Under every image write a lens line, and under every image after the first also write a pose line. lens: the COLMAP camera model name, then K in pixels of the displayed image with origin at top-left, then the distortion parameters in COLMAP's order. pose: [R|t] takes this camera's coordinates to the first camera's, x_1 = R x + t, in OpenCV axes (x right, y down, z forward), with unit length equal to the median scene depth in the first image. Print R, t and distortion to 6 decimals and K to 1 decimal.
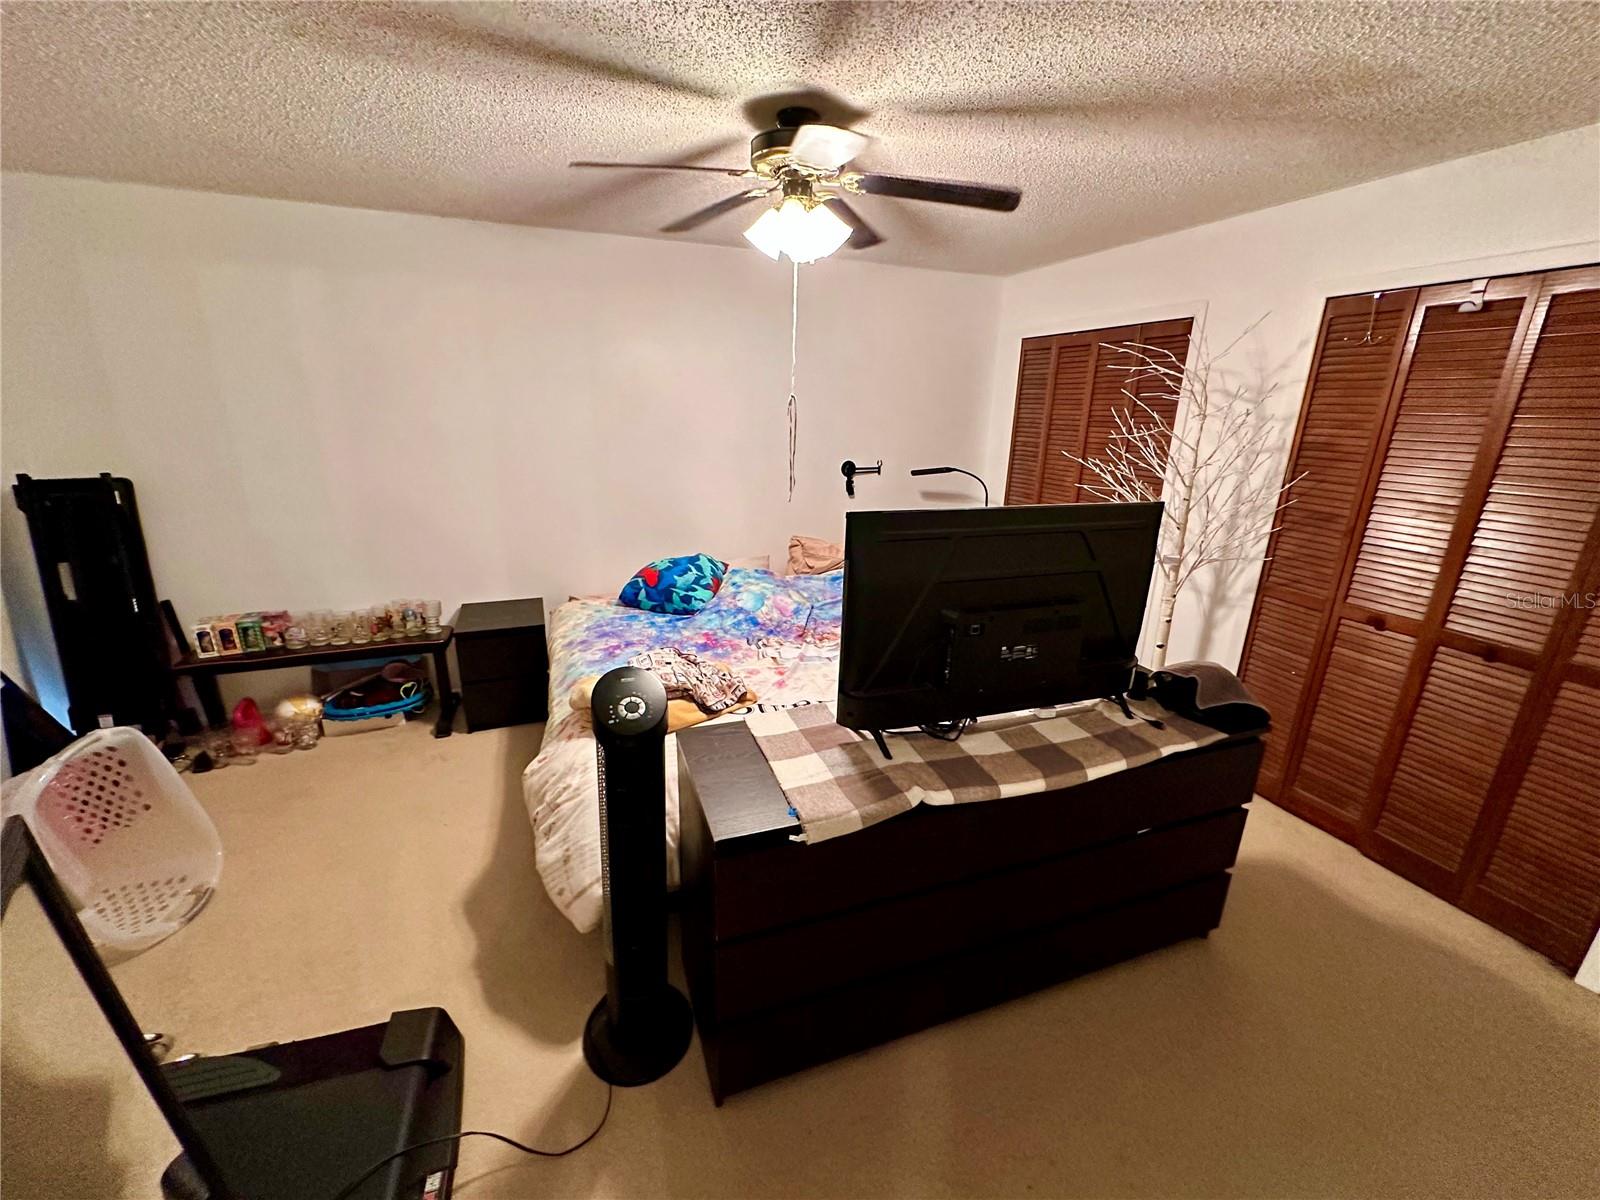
lens RADIAL K [[640.6, 0, 800.0], [0, 640.6, 600.0], [0, 0, 1]] dist [-0.000779, -0.000098]
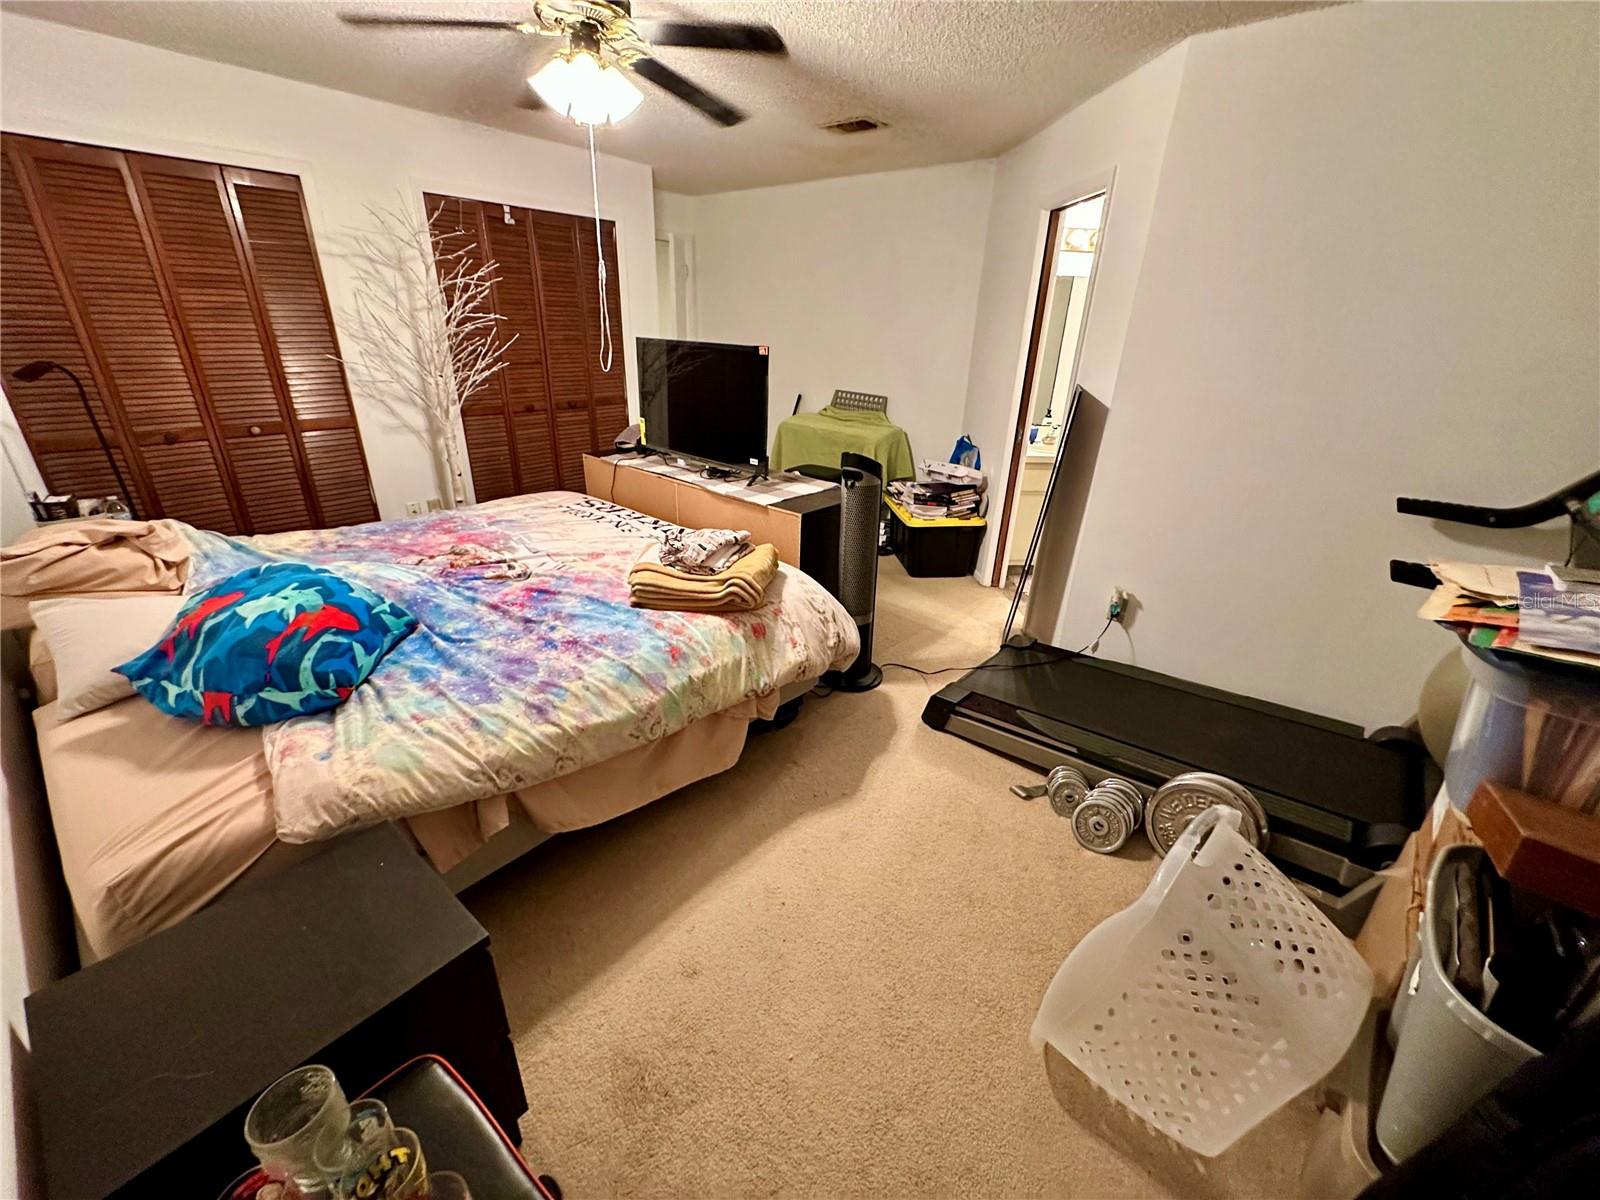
lens RADIAL K [[640.6, 0, 800.0], [0, 640.6, 600.0], [0, 0, 1]] dist [-0.000779, -0.000098]
pose [[-0.482885, -0.384310, 0.786847, -1.337806], [0.212877, 0.820078, 0.531183, -0.396607], [-0.849415, 0.424002, -0.314193, 1.439826]]
